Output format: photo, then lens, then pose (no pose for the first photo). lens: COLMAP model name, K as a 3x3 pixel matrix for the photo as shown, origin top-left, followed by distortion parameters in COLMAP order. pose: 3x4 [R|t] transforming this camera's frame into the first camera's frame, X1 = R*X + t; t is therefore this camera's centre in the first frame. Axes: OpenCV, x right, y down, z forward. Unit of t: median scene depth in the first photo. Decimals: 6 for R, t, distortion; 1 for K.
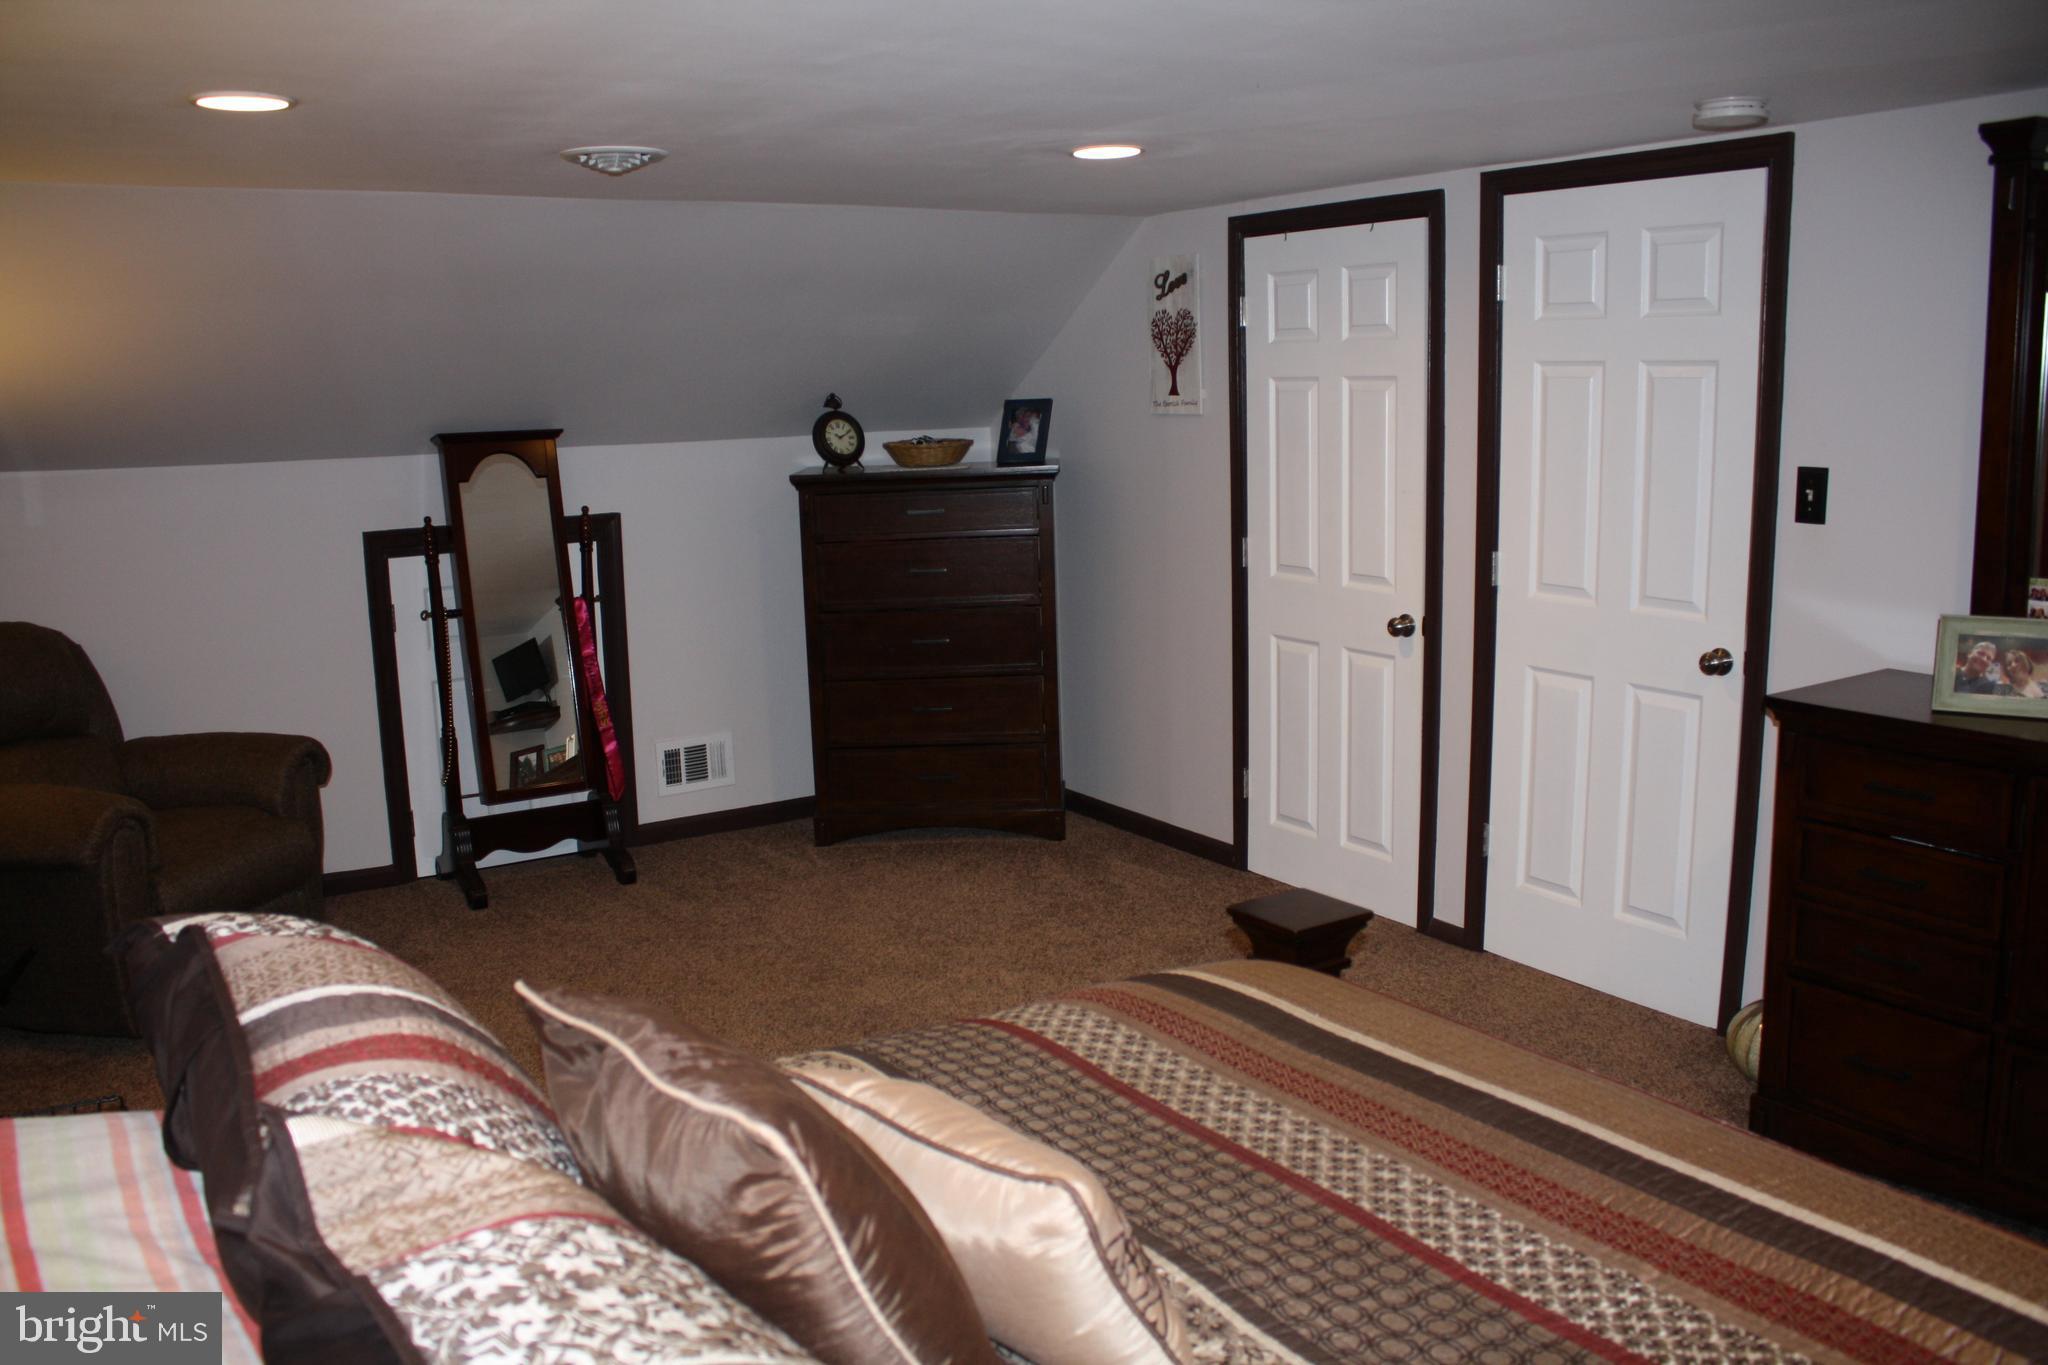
lens RADIAL K [[1714.6, 0, 1014.9], [0, 1714.6, 693.3], [0, 0, 1]] dist [-0.166495, 0.148444]
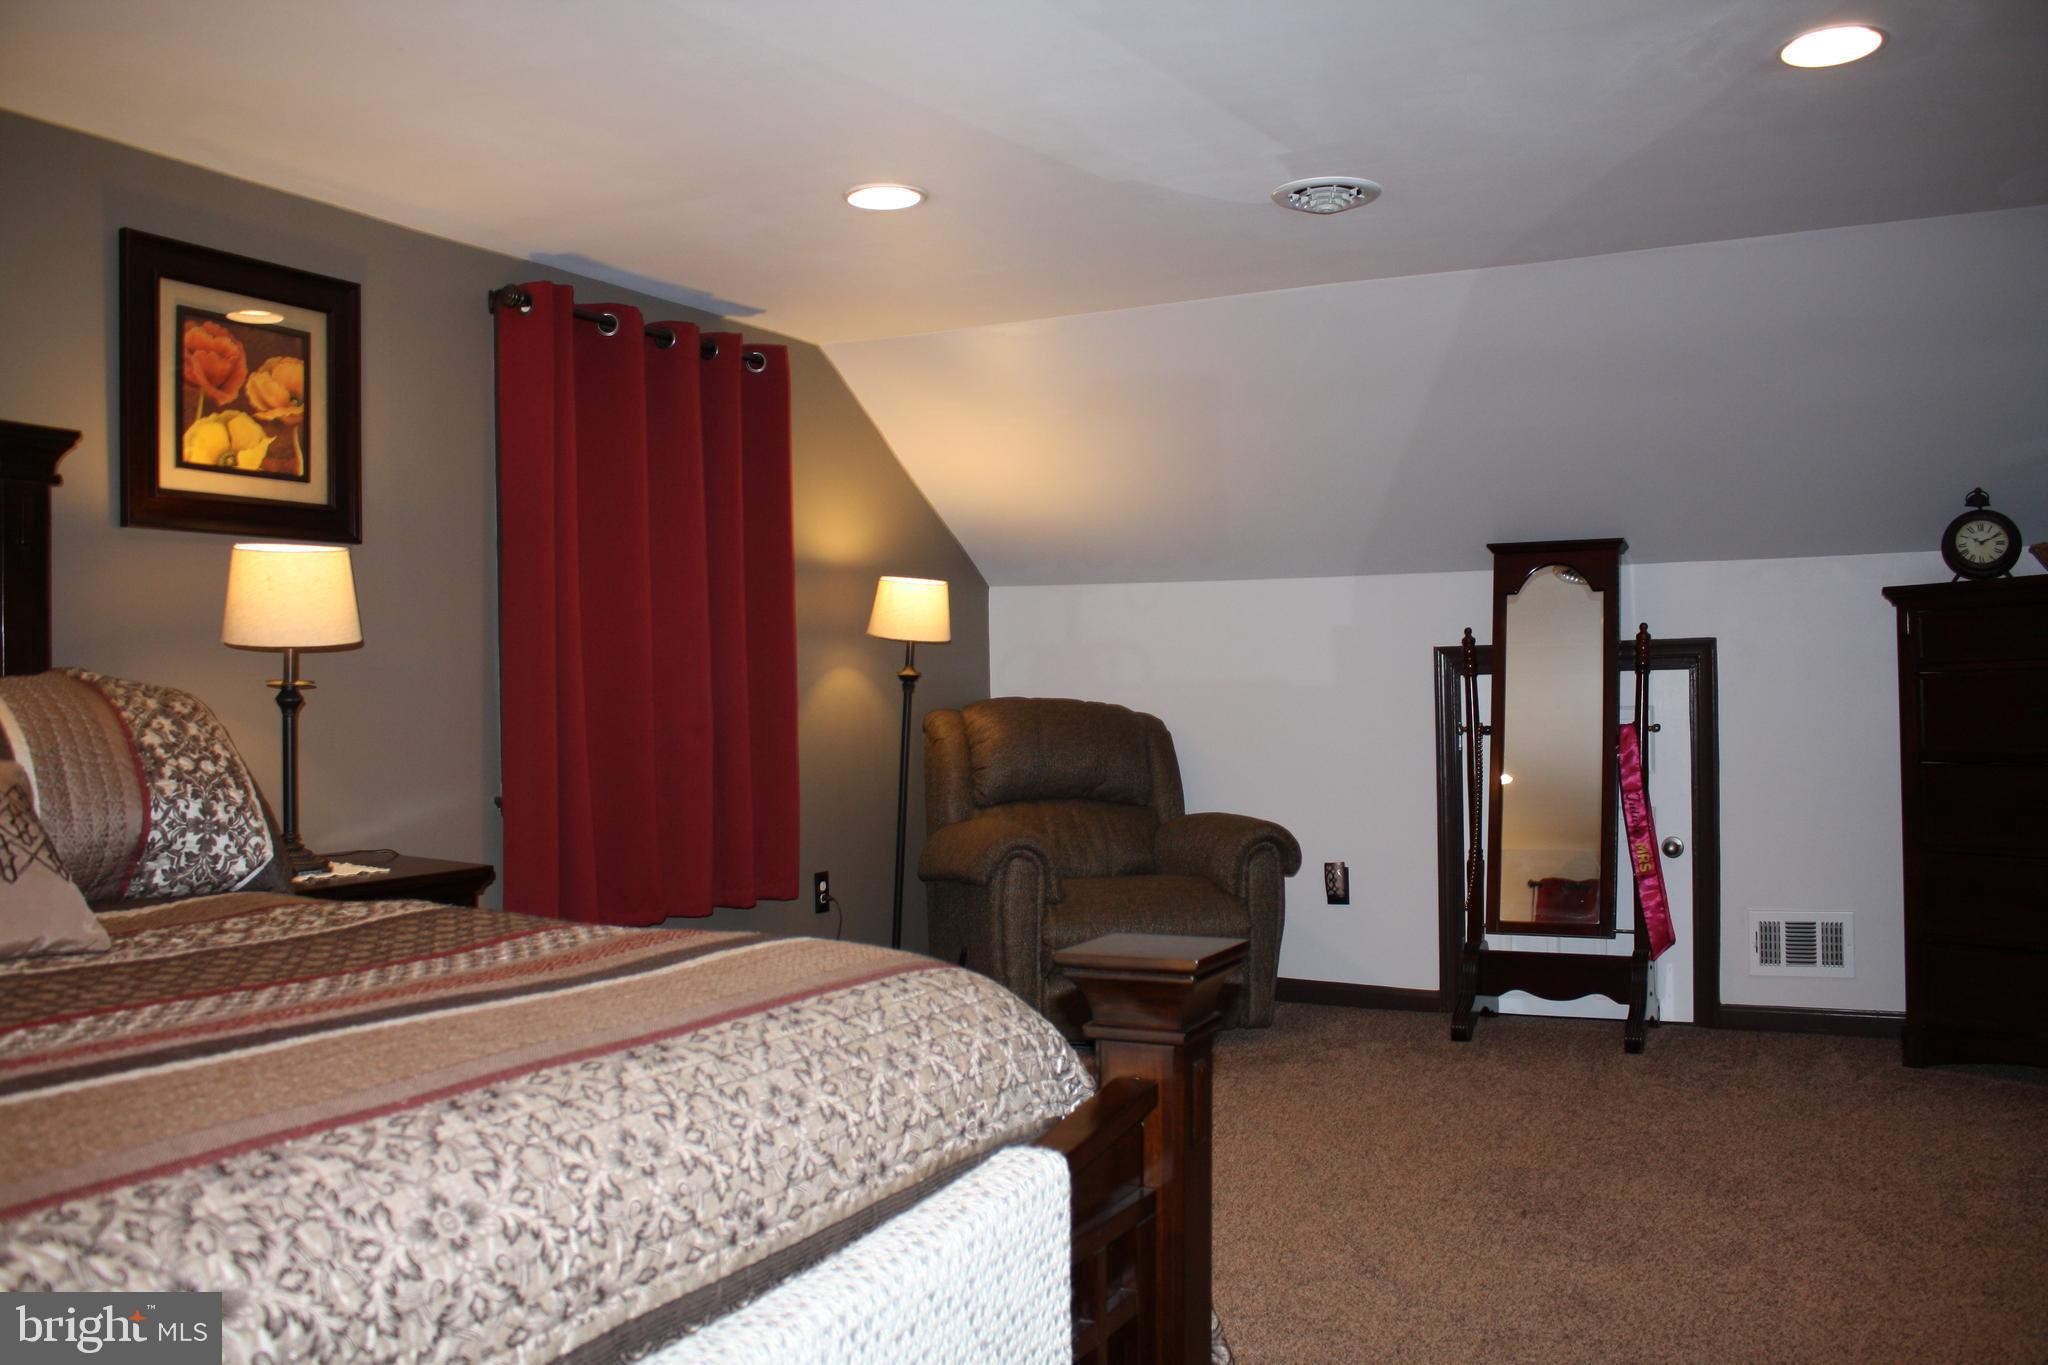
lens RADIAL K [[1714.6, 0, 1014.9], [0, 1714.6, 693.3], [0, 0, 1]] dist [-0.166495, 0.148444]
pose [[0.500561, 0.008280, -0.865662, 0.337615], [-0.149163, 0.985824, -0.076822, 0.042521], [0.852754, 0.167579, 0.494700, 0.272156]]
